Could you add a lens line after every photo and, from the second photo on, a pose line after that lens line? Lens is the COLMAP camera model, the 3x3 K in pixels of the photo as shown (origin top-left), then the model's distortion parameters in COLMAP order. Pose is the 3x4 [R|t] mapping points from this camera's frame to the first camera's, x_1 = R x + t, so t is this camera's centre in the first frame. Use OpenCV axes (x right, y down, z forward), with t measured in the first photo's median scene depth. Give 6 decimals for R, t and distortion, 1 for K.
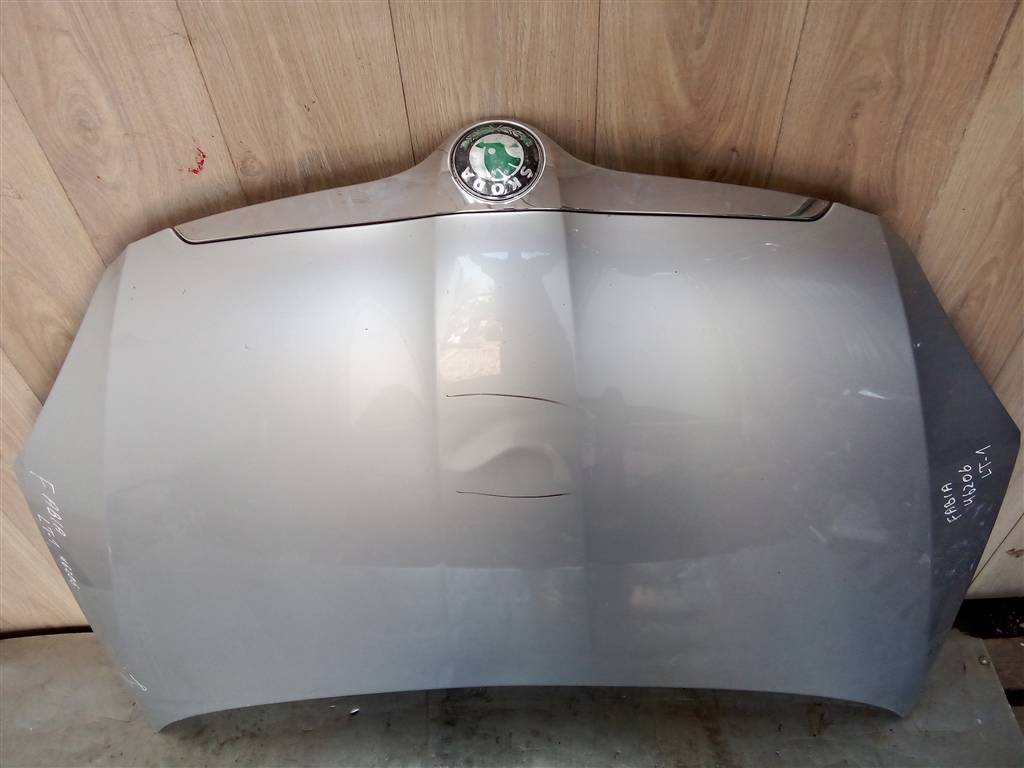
lens RADIAL K [[793.9, 0, 512.0], [0, 793.9, 384.0], [0, 0, 1]] dist [0.012006, -0.041680]
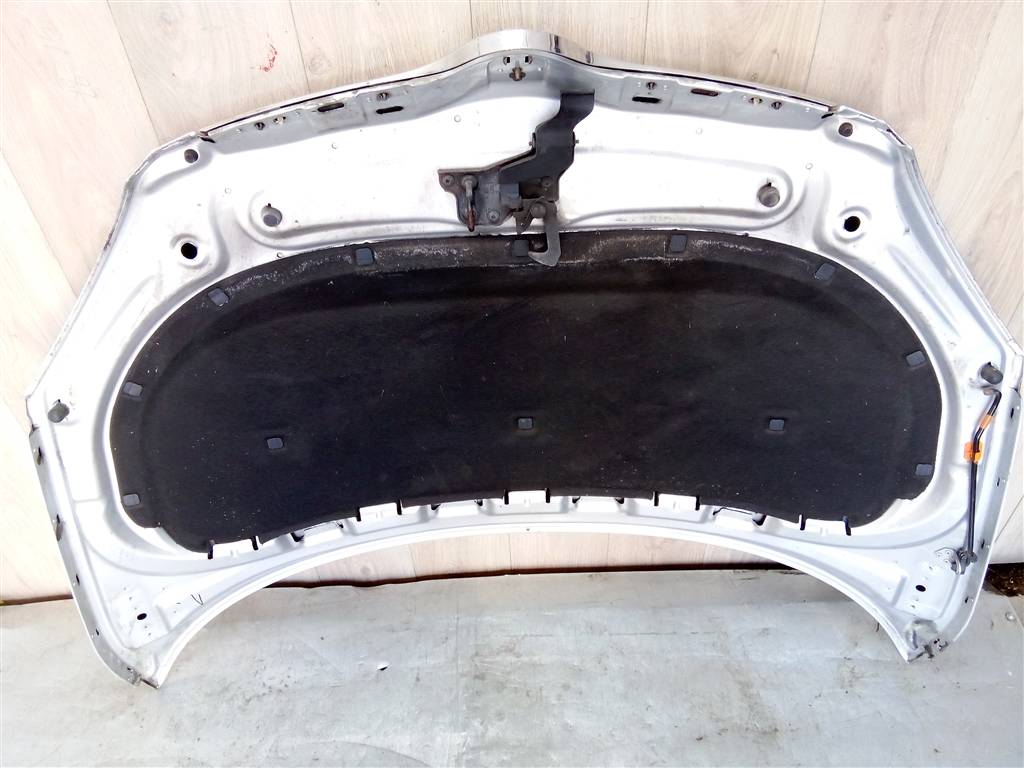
lens RADIAL K [[793.9, 0, 512.0], [0, 793.9, 384.0], [0, 0, 1]] dist [0.012006, -0.041680]
pose [[0.999937, 0.001066, 0.011135, -0.083942], [-0.000281, 0.997523, -0.070343, 0.223853], [-0.011183, 0.070335, 0.997461, -0.025678]]
